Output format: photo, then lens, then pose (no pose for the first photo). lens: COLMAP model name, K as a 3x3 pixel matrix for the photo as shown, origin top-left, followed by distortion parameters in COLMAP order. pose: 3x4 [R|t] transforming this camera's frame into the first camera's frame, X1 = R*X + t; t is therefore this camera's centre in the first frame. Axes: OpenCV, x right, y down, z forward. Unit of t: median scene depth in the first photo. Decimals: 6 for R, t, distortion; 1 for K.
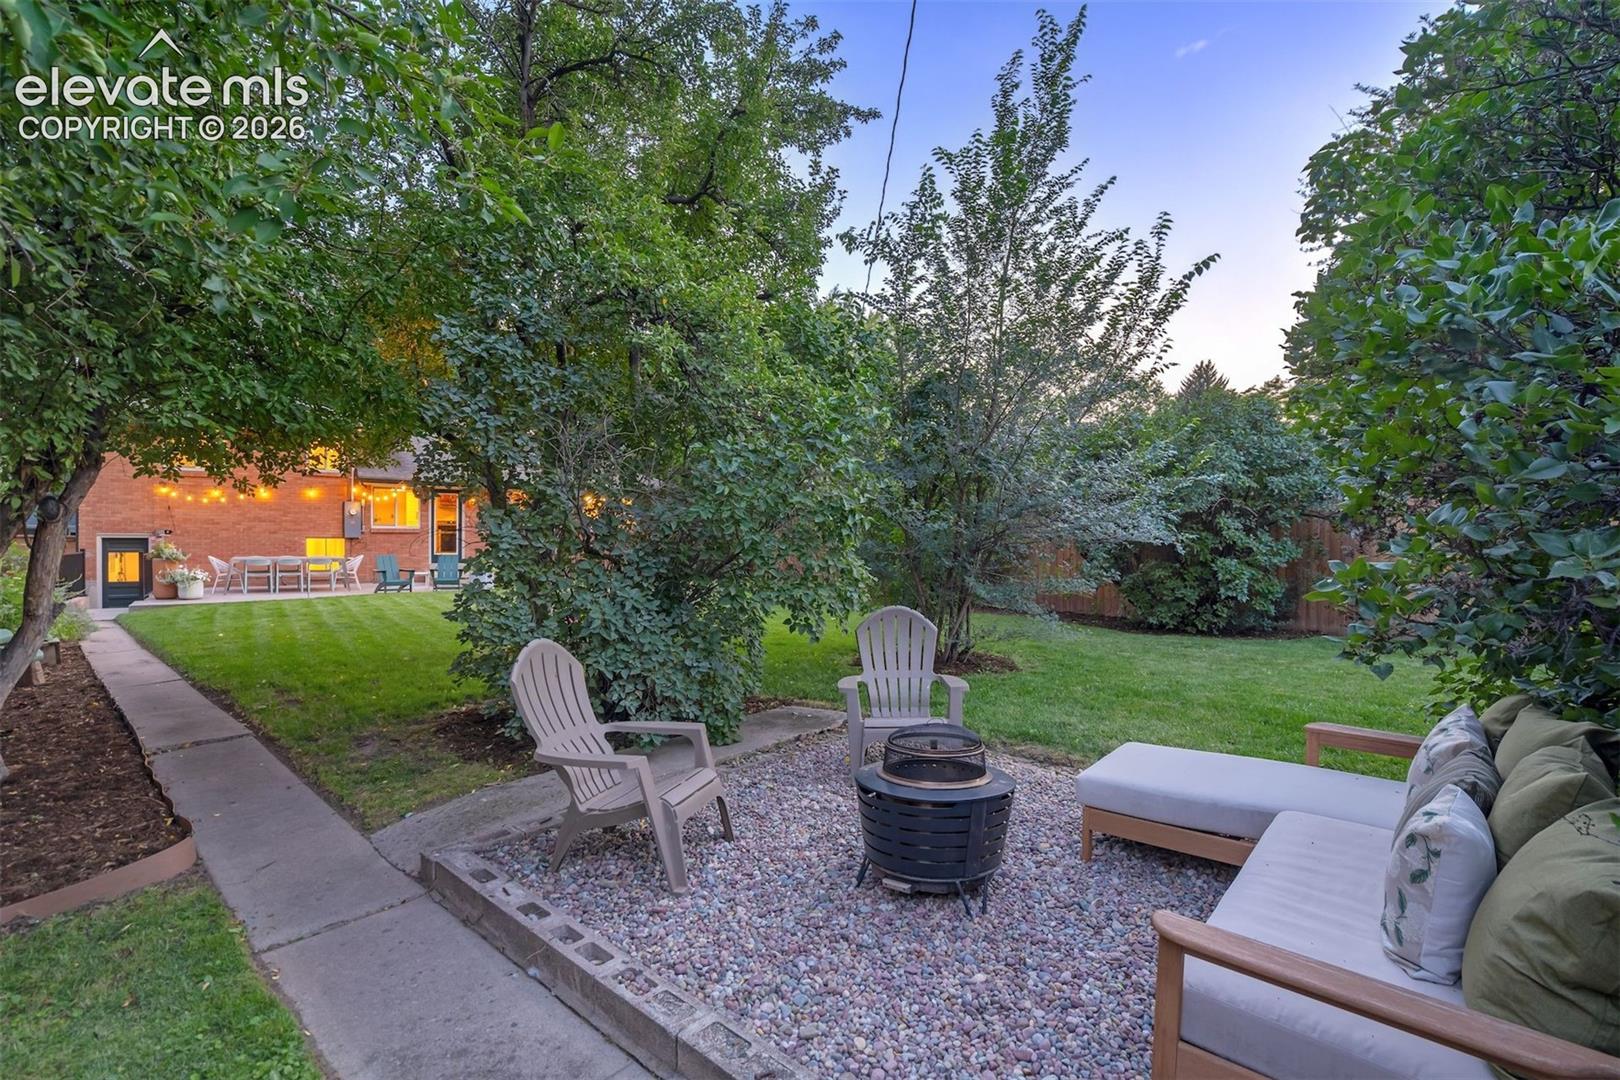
lens RADIAL K [[755.9, 0, 814.7], [0, 755.9, 541.1], [0, 0, 1]] dist [-0.037591, 0.010374]
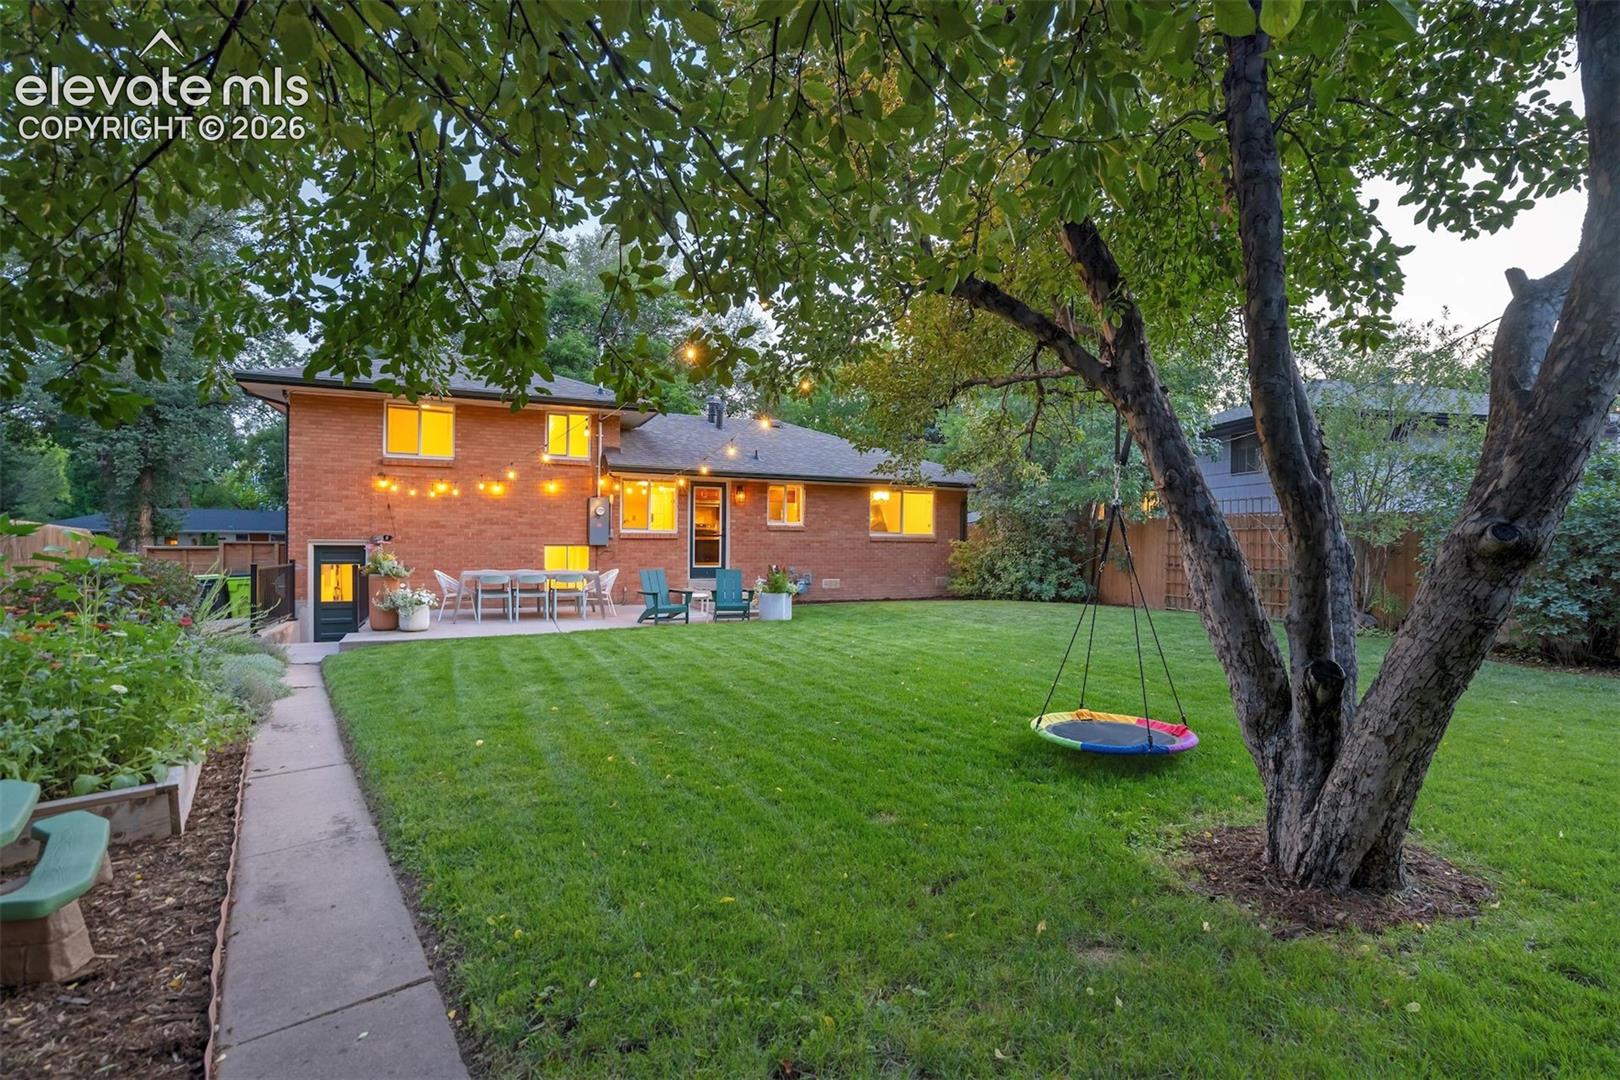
lens RADIAL K [[755.9, 0, 803.8], [0, 755.9, 541.6], [0, 0, 1]] dist [-0.037591, 0.010374]
pose [[0.977699, 0.001069, -0.210006, -0.294866], [-0.001974, 0.999990, -0.004099, -0.006125], [0.210000, 0.004422, 0.977691, 0.337408]]
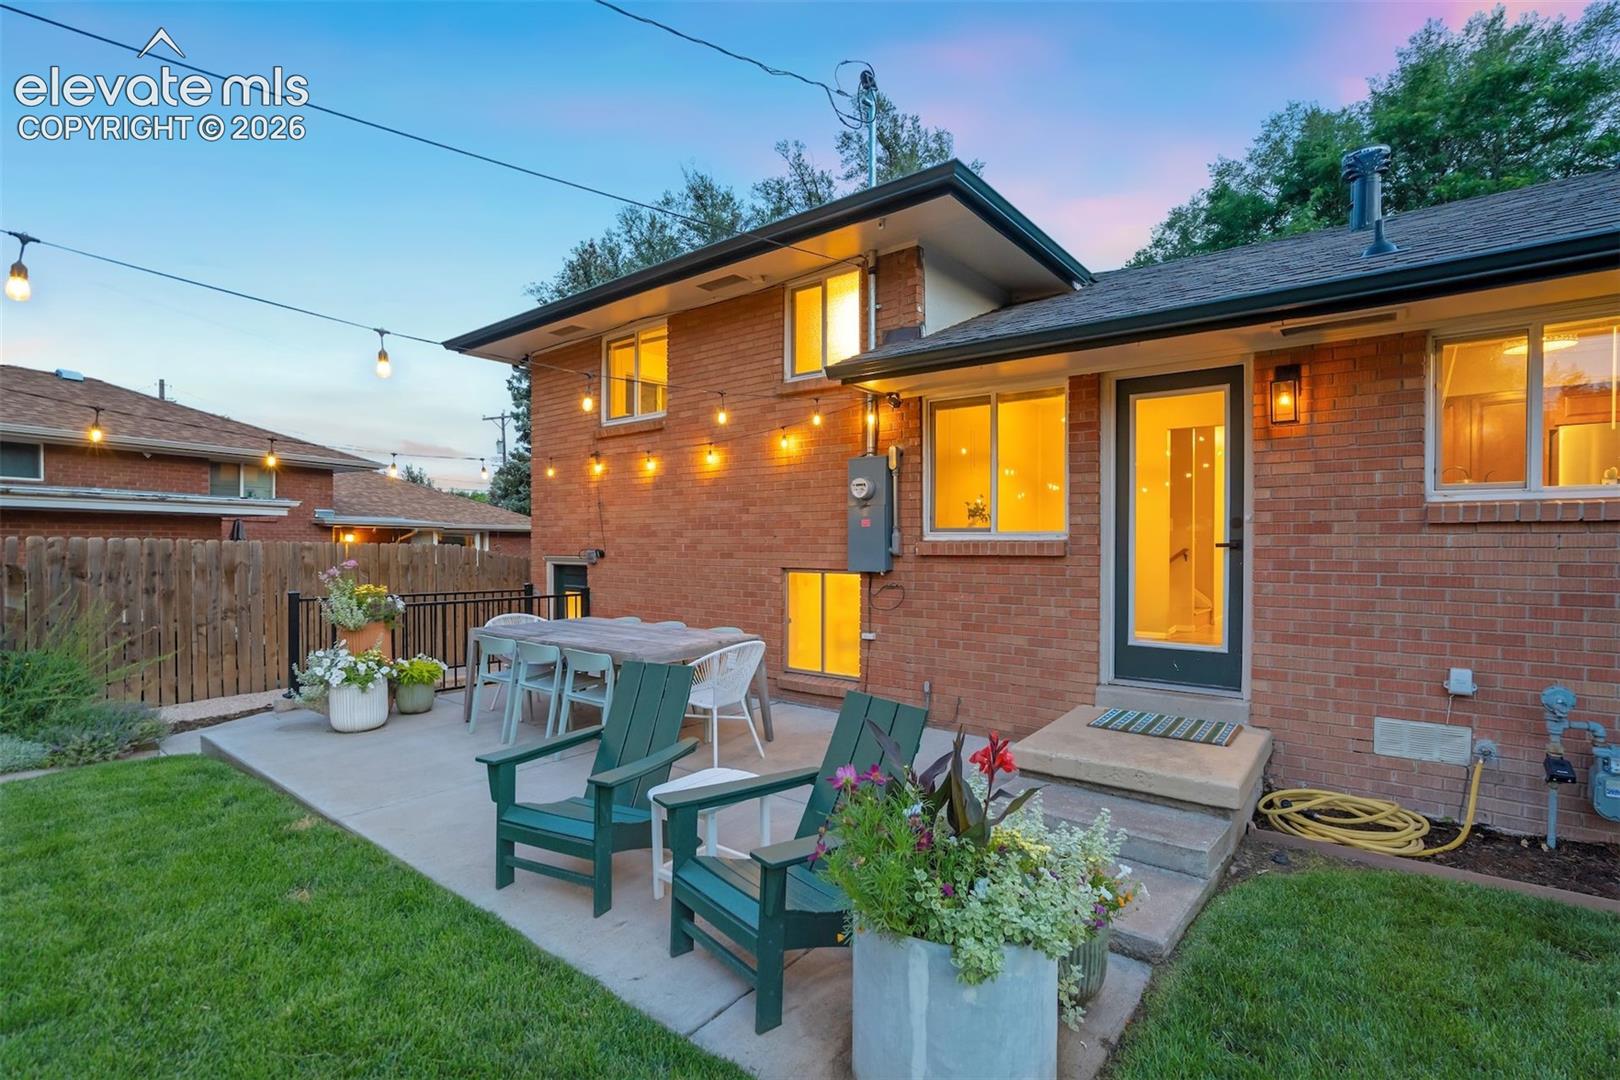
lens RADIAL K [[755.9, 0, 812.4], [0, 755.9, 540.6], [0, 0, 1]] dist [-0.037591, 0.010374]
pose [[0.257087, -0.007857, -0.966356, -0.370335], [0.000536, 0.999968, -0.007987, -0.017544], [0.966388, 0.001535, 0.257082, 1.051796]]
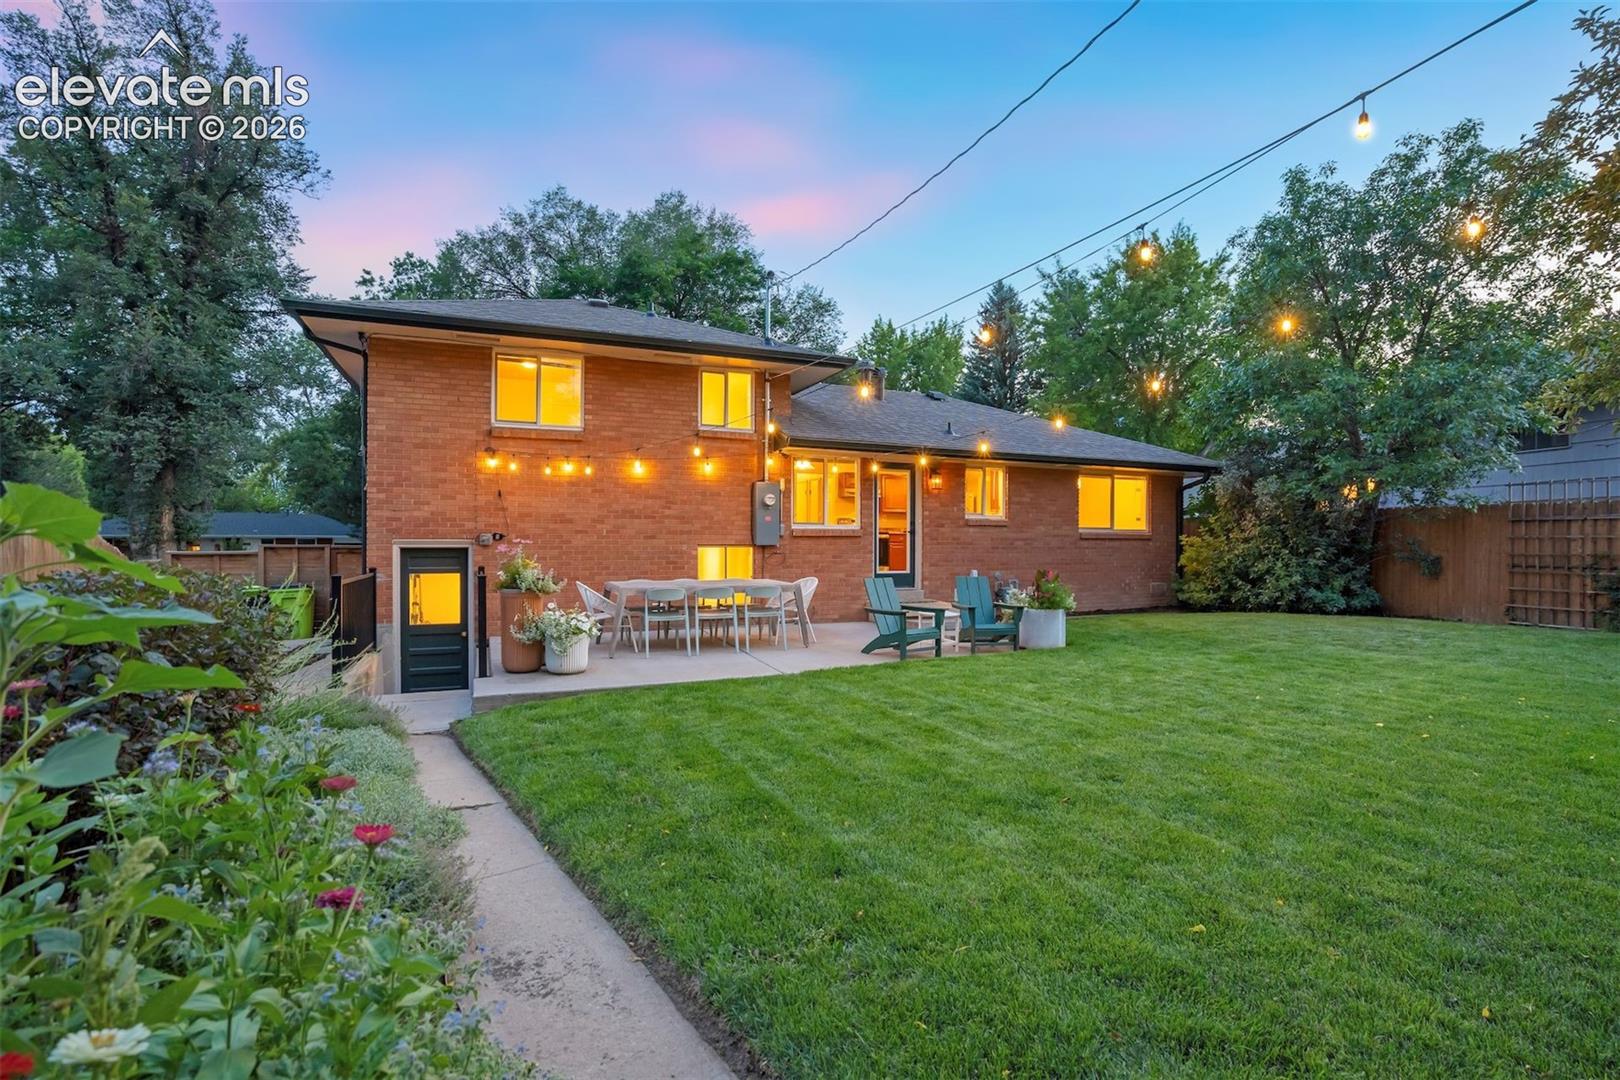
lens RADIAL K [[755.9, 0, 802.4], [0, 755.9, 540.6], [0, 0, 1]] dist [-0.037591, 0.010374]
pose [[0.973999, -0.006960, -0.226445, -0.540576], [0.005218, 0.999952, -0.008294, -0.003406], [0.226492, 0.006897, 0.973989, 0.513064]]
